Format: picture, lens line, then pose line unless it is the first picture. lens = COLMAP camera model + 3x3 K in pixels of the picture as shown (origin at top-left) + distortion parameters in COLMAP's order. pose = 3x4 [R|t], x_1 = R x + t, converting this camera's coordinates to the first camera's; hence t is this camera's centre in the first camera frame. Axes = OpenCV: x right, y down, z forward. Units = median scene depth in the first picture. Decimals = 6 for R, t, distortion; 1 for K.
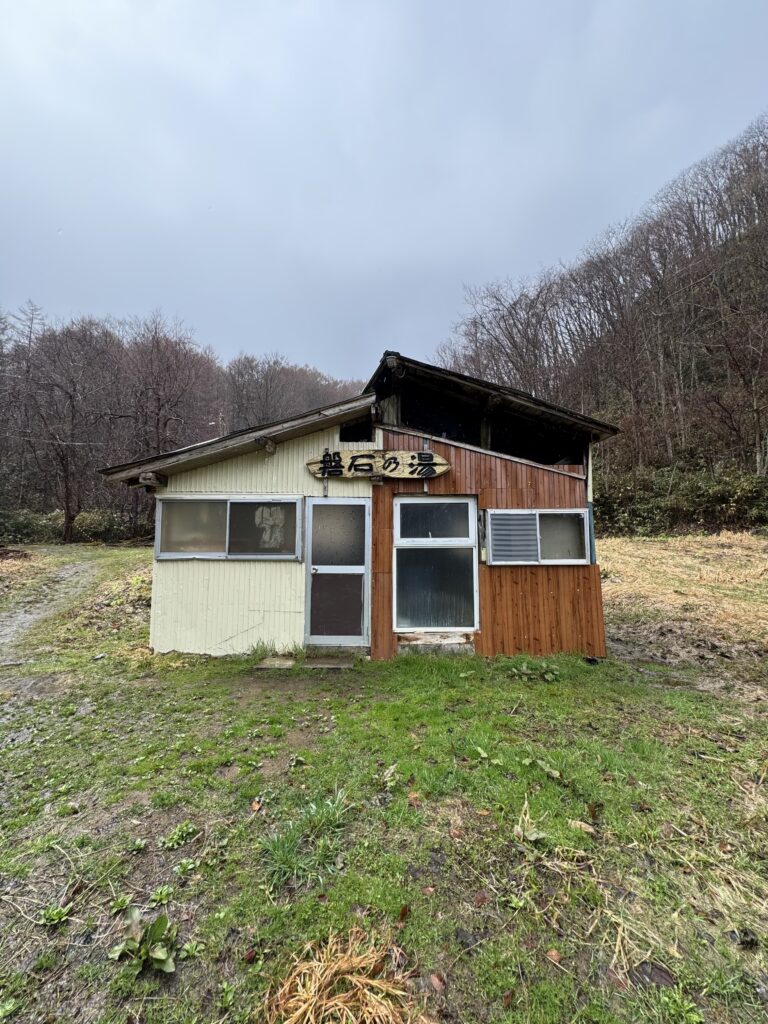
lens RADIAL K [[410.6, 0, 388.8], [0, 410.6, 519.0], [0, 0, 1]] dist [0.000372, 0.000379]
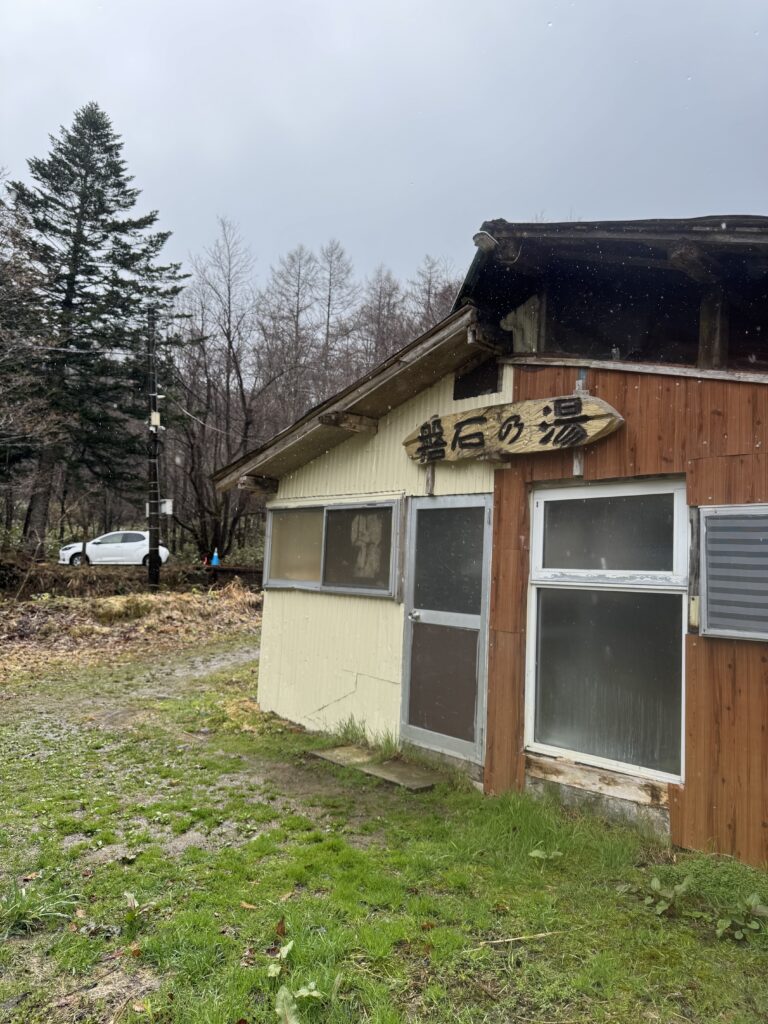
lens RADIAL K [[729.3, 0, 386.6], [0, 729.3, 507.5], [0, 0, 1]] dist [0.045252, -0.072368]
pose [[0.674782, -0.036631, -0.737108, 0.594361], [0.004933, 0.998969, -0.045128, 0.011528], [0.738001, 0.026816, 0.674267, 0.237706]]
